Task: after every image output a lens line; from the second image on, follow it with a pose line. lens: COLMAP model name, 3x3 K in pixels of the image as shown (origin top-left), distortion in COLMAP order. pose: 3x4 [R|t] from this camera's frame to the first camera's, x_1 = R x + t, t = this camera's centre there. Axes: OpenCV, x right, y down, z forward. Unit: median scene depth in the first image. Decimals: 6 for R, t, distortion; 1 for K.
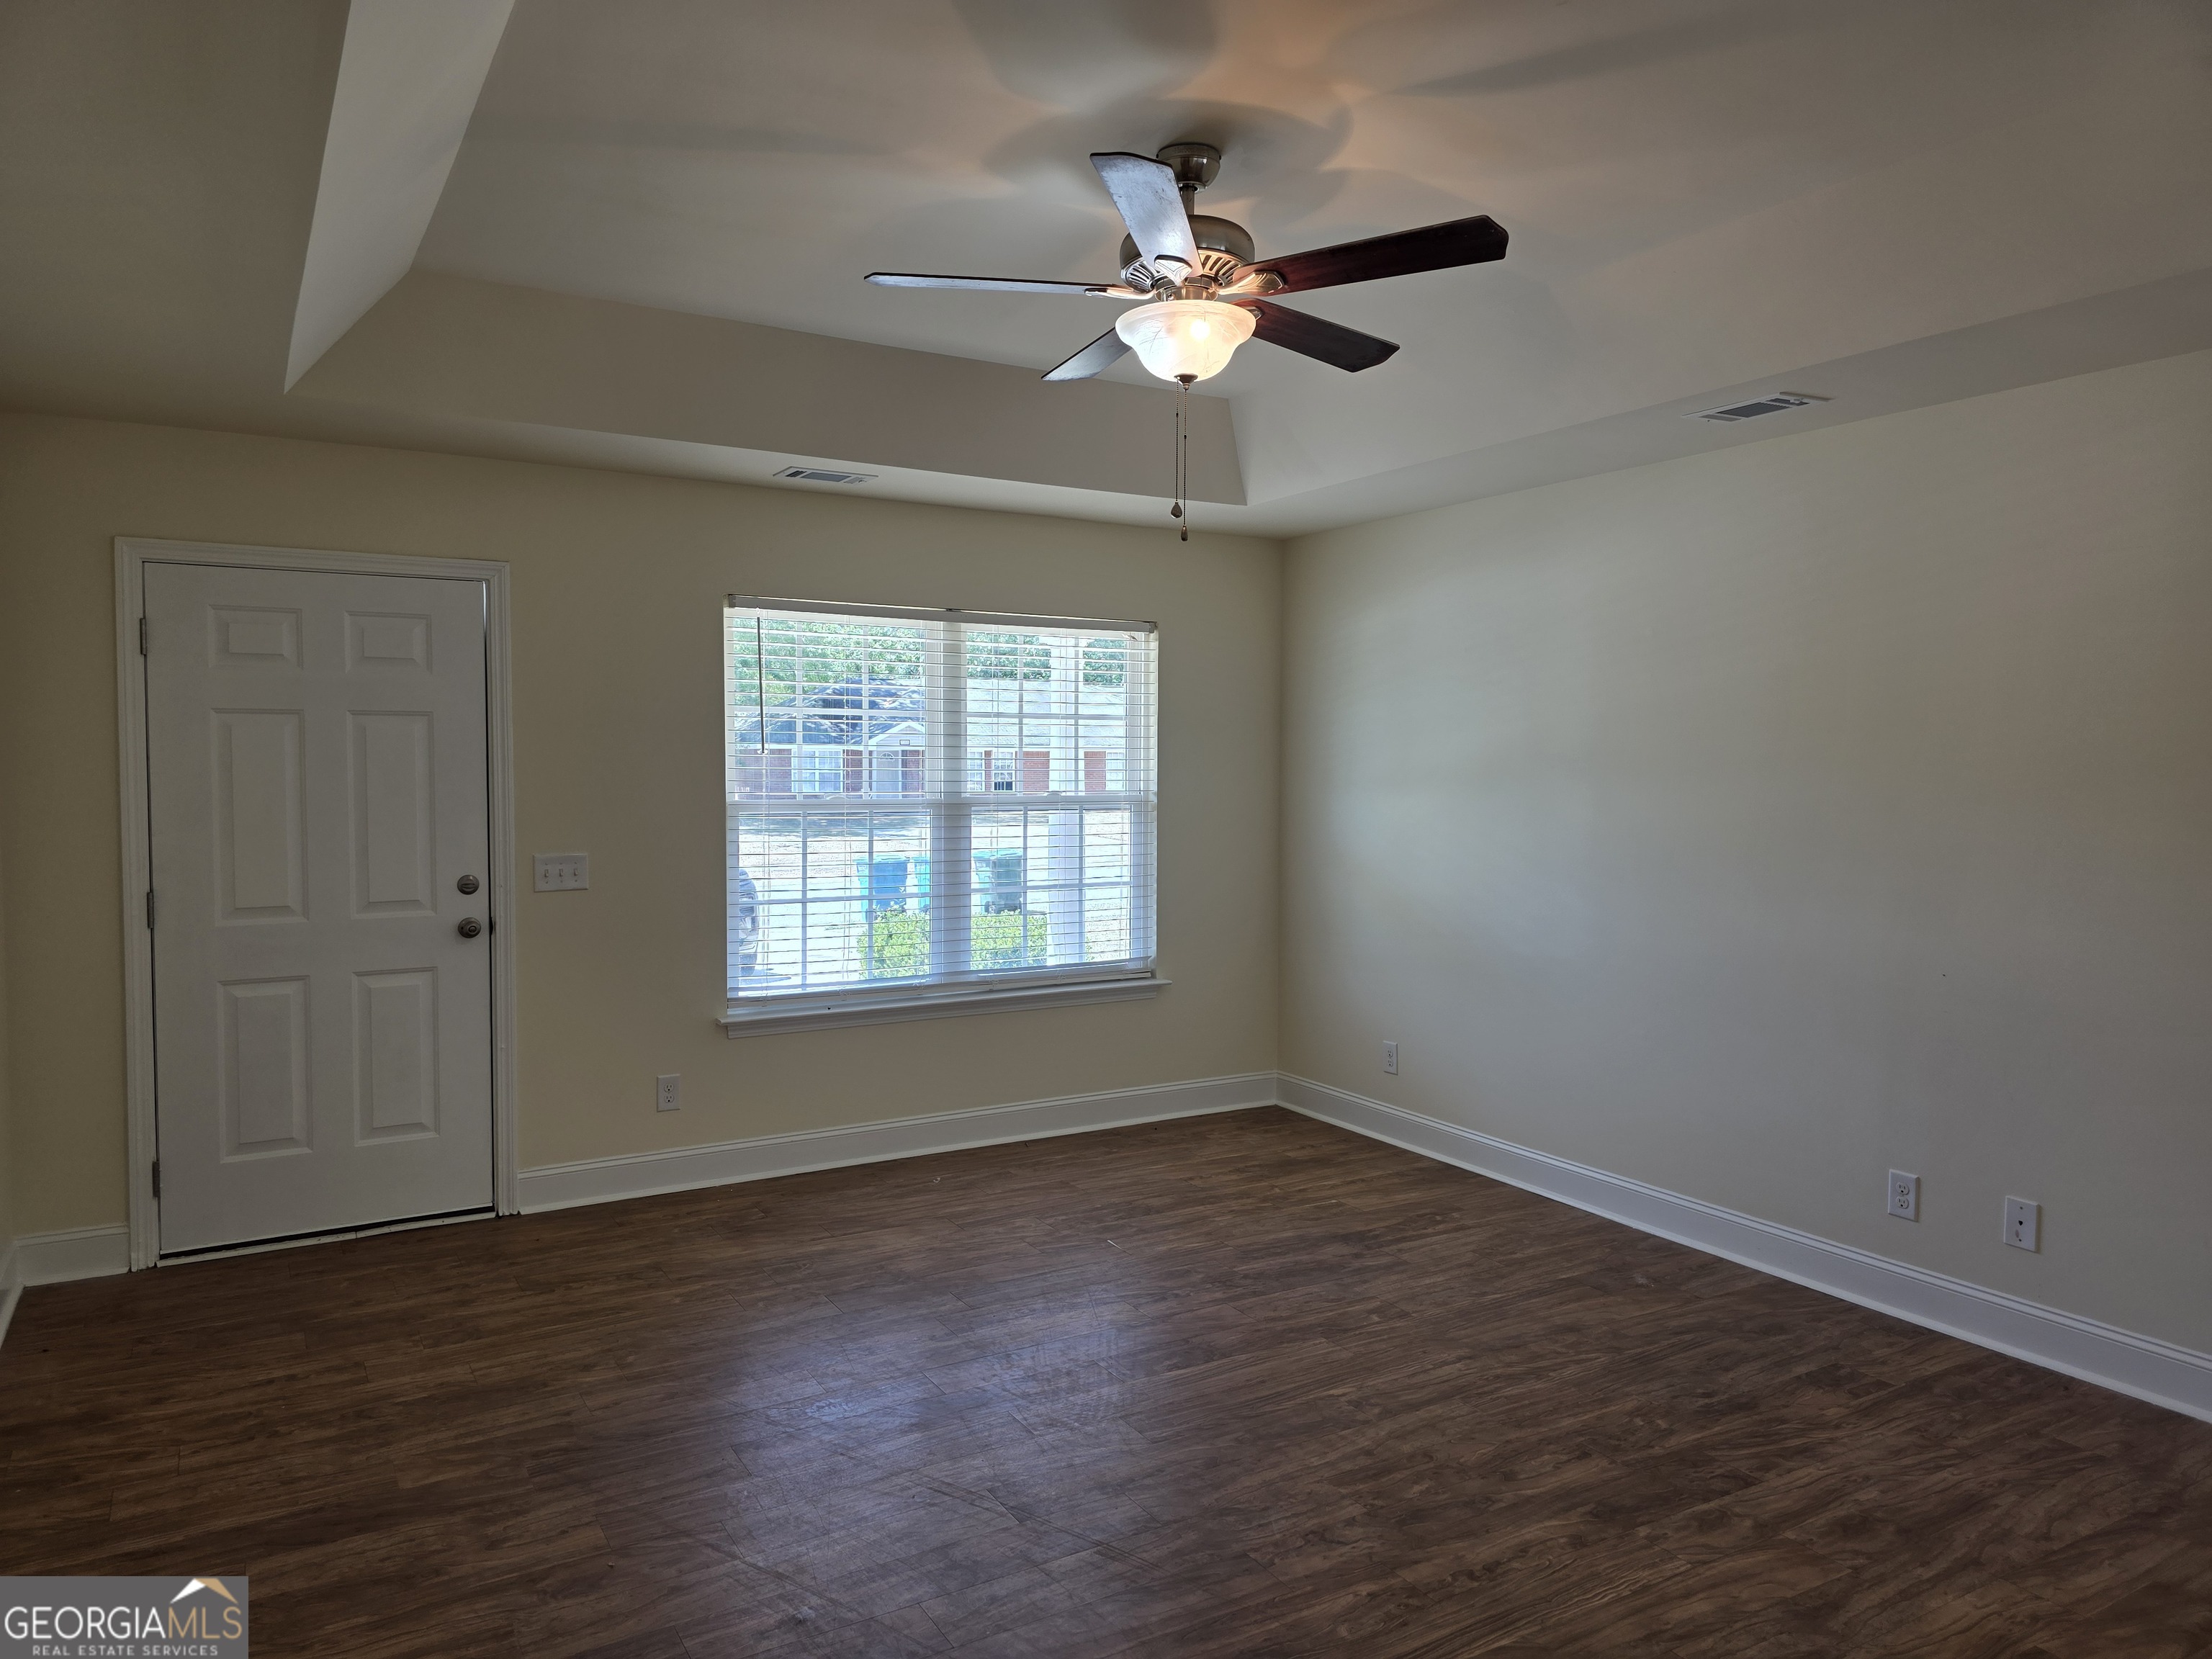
lens RADIAL K [[1485.9, 0, 1111.4], [0, 1485.9, 827.9], [0, 0, 1]] dist [0.057834, -0.054116]
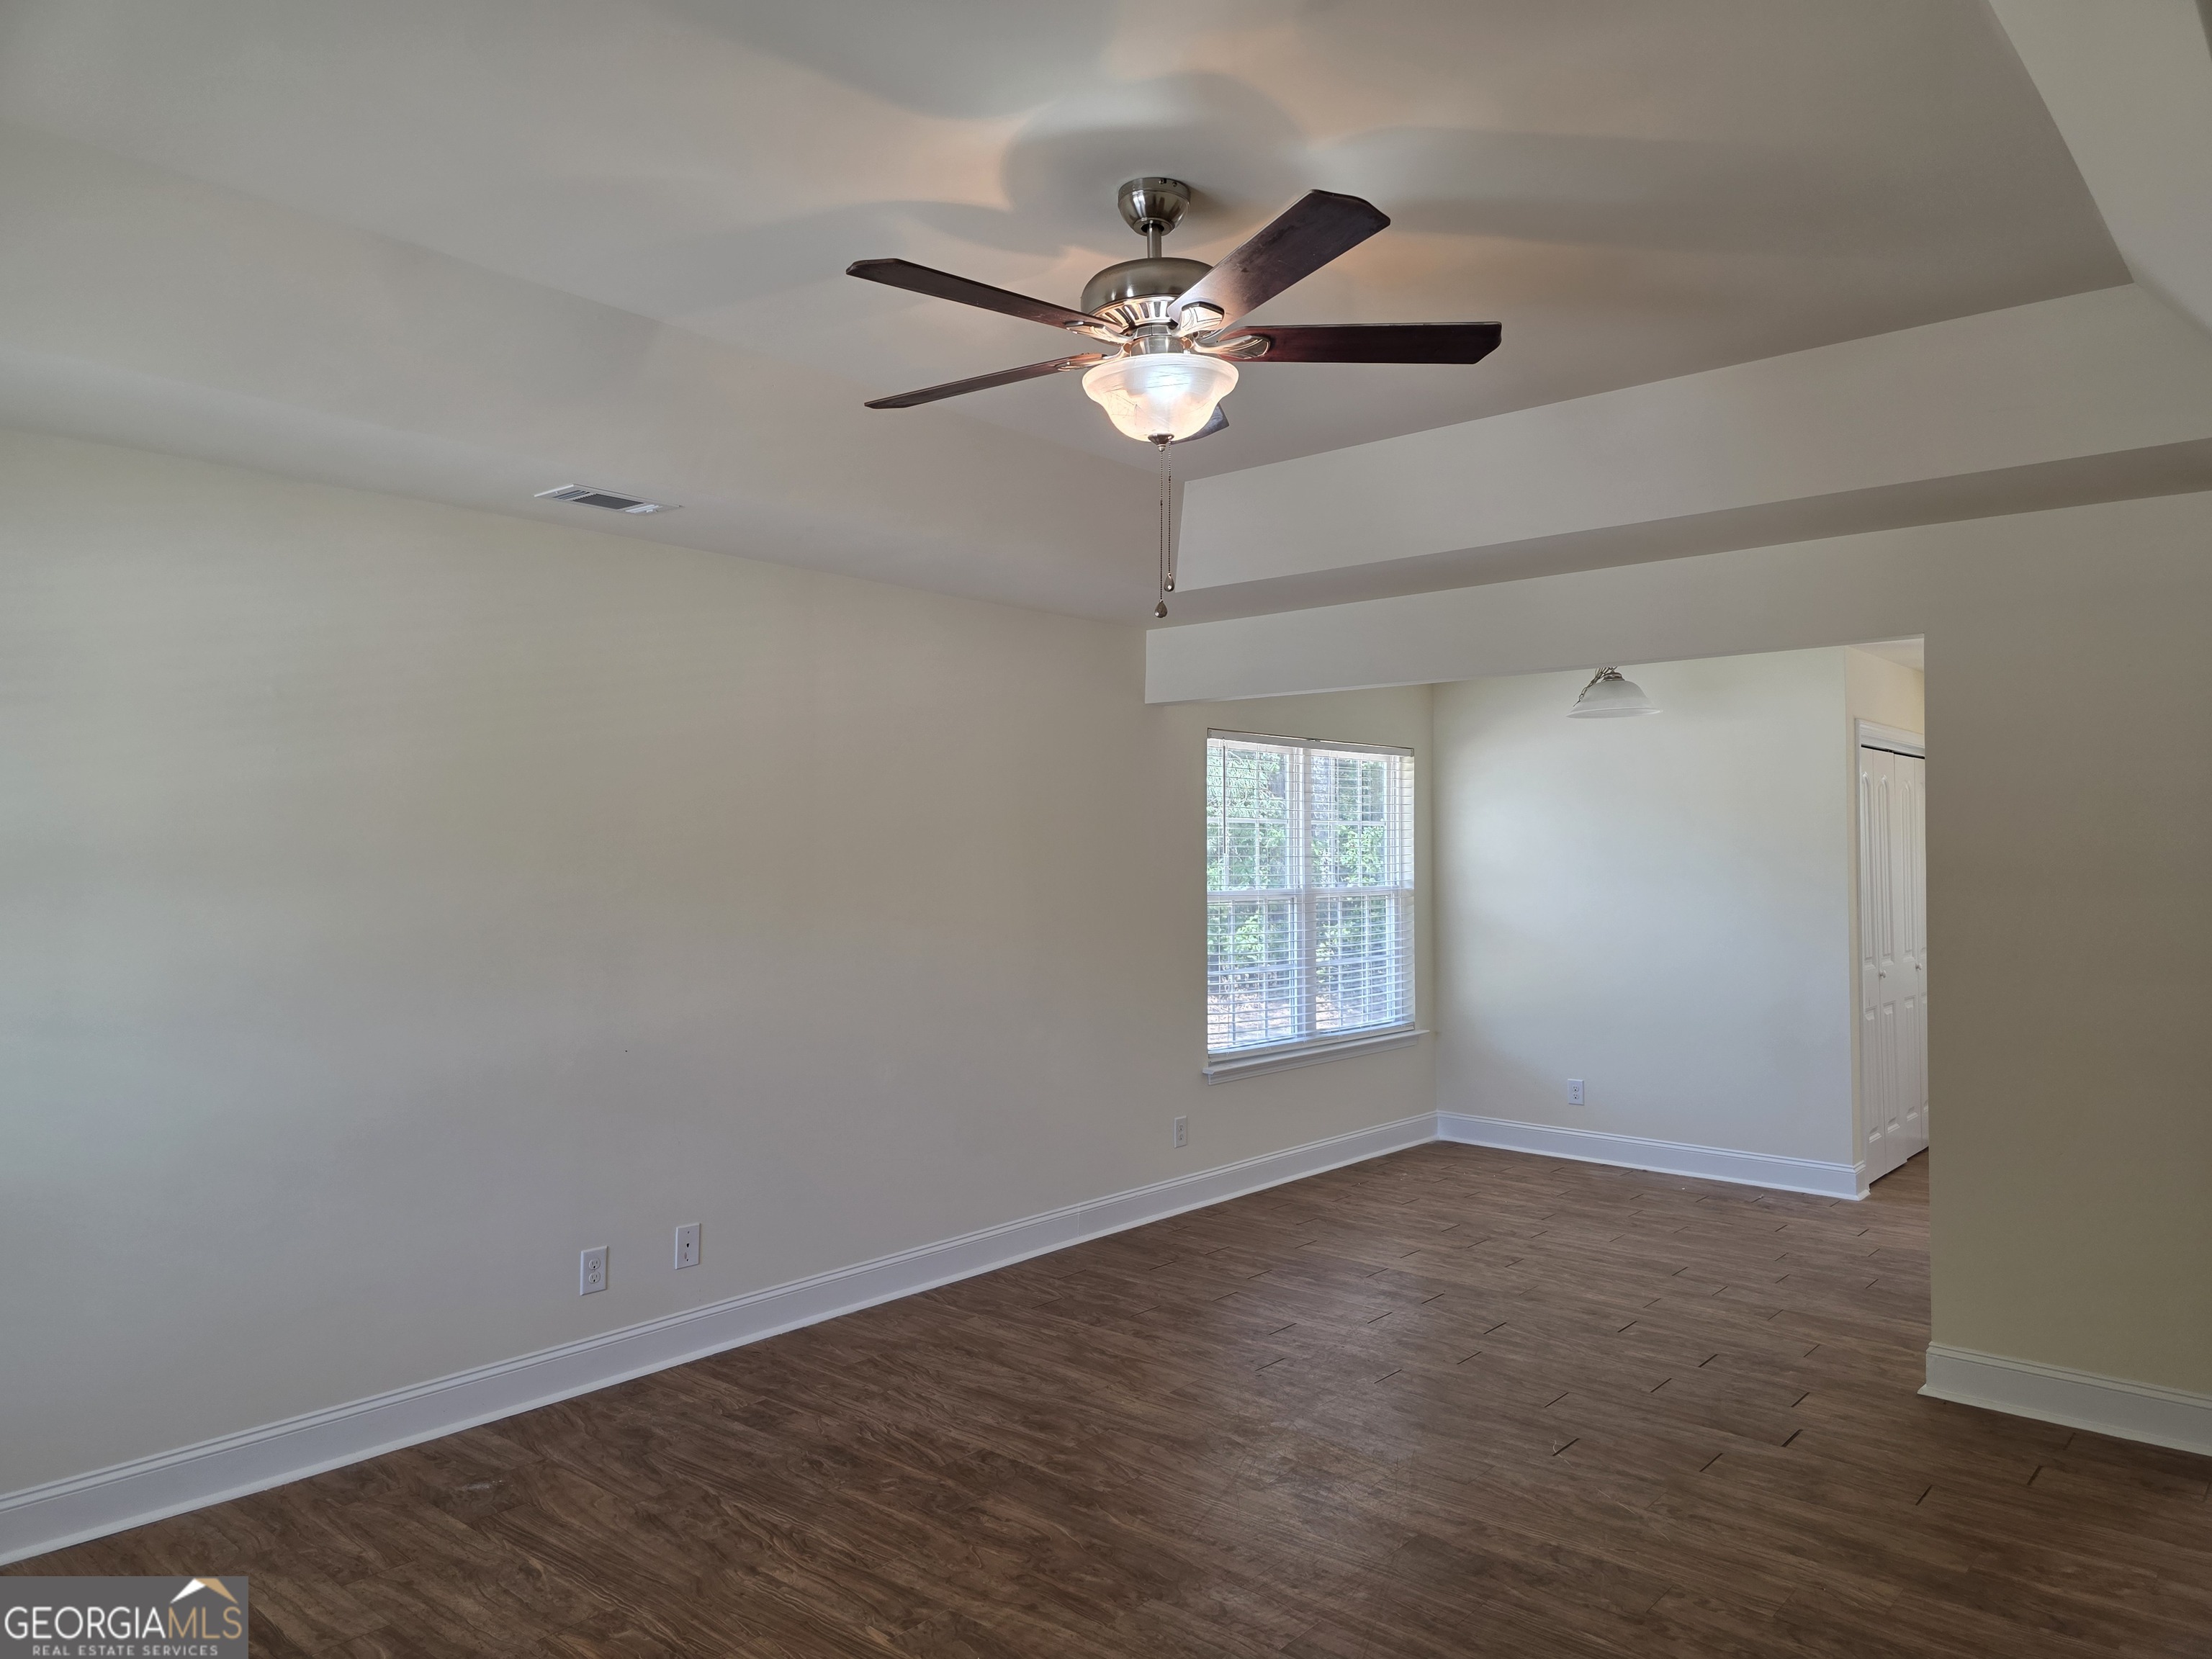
lens RADIAL K [[1485.9, 0, 1094.3], [0, 1485.9, 831.0], [0, 0, 1]] dist [0.057834, -0.054116]
pose [[-0.307137, 0.007808, 0.951633, -0.672945], [0.045592, 0.998939, 0.006518, -0.062424], [-0.950573, 0.045389, -0.307167, 1.129772]]
